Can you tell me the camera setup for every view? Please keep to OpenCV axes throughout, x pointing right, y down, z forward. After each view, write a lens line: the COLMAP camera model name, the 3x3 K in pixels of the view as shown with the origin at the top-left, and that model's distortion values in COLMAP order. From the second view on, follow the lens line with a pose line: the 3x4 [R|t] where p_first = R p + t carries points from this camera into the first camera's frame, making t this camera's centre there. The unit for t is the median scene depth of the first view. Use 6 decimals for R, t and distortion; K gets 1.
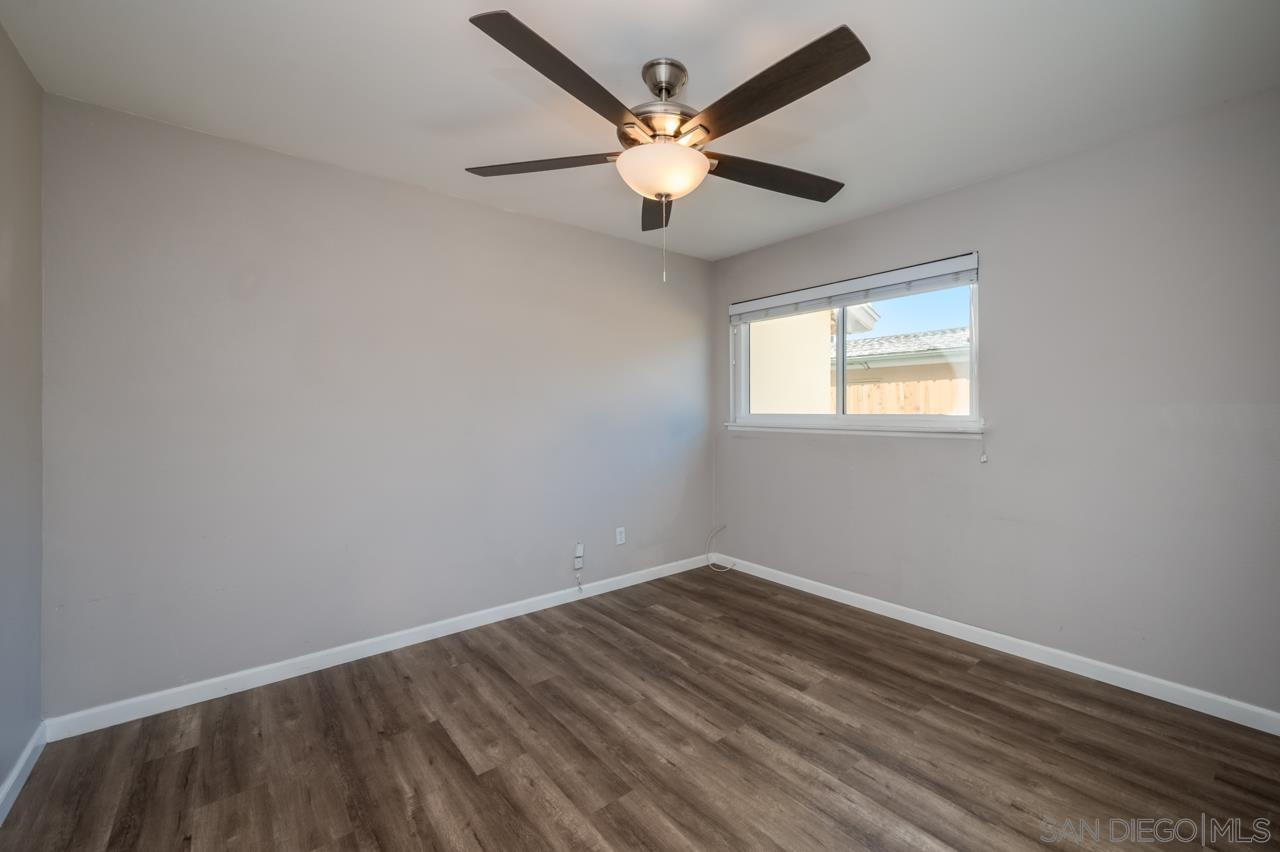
lens RADIAL K [[520.4, 0, 641.1], [0, 520.4, 417.1], [0, 0, 1]] dist [-0.001773, -0.000419]
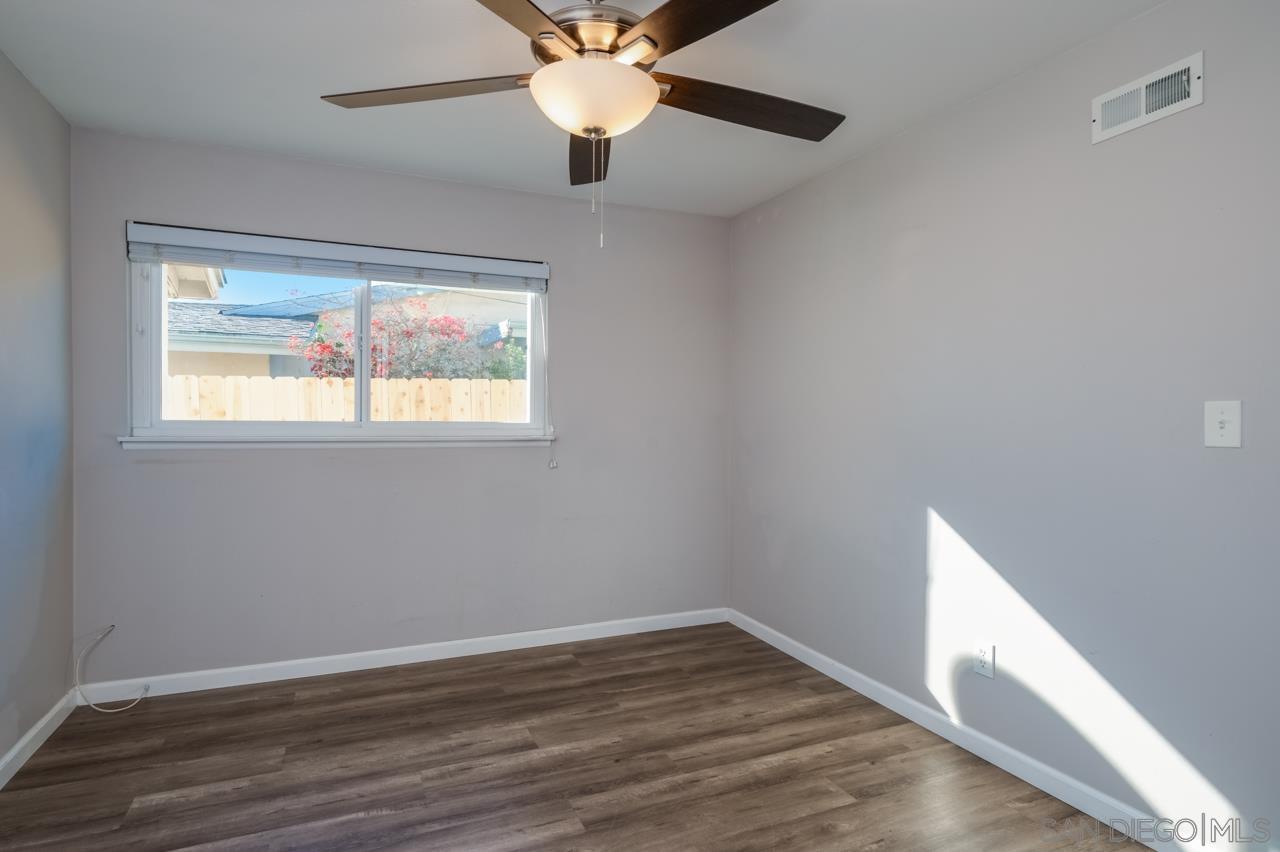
lens RADIAL K [[689.2, 0, 639.2], [0, 689.2, 430.5], [0, 0, 1]] dist [-0.000483, 0.001002]
pose [[0.277551, -0.010770, 0.960650, -0.643321], [0.002916, 0.999942, 0.010368, -0.001971], [-0.960706, -0.000077, 0.277567, 0.472426]]
